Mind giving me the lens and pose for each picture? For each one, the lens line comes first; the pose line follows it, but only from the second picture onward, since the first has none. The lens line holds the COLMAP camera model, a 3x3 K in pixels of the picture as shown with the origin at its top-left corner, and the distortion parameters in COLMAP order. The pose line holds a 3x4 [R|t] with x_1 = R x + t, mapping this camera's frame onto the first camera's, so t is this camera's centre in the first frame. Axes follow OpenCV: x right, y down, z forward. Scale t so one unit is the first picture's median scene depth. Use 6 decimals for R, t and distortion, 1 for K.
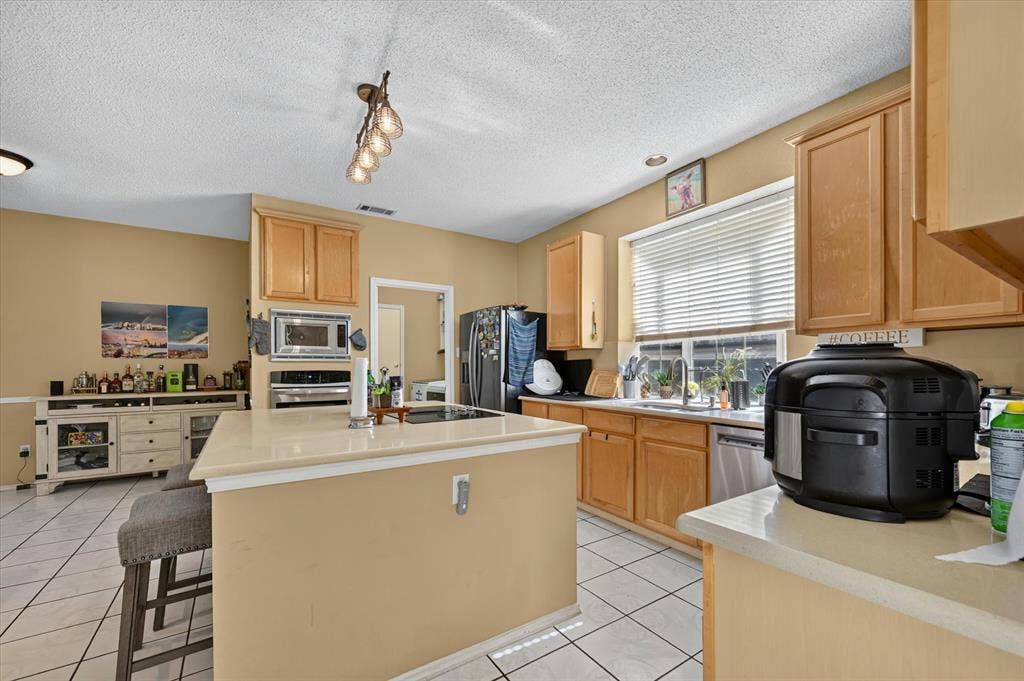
lens RADIAL K [[422.5, 0, 516.9], [0, 422.5, 374.0], [0, 0, 1]] dist [0.000877, 0.000238]
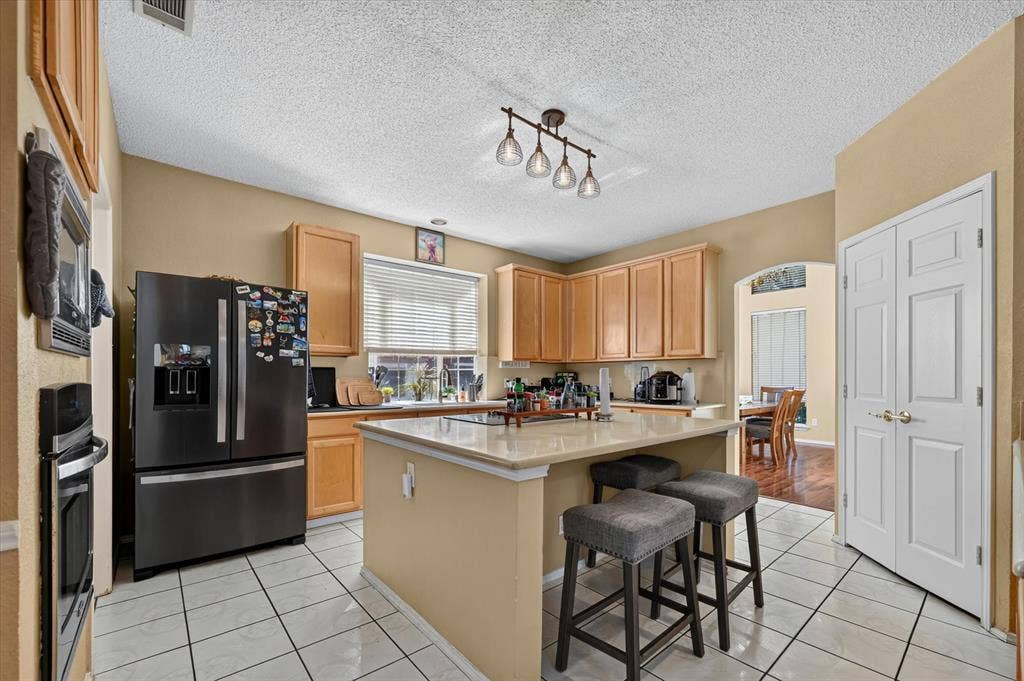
lens RADIAL K [[422.5, 0, 516.9], [0, 422.5, 374.0], [0, 0, 1]] dist [0.000877, 0.000238]
pose [[-0.116866, 0.007515, 0.993119, -0.794468], [0.006954, 0.999953, -0.006748, -0.010951], [-0.993123, 0.006117, -0.116913, 0.711498]]
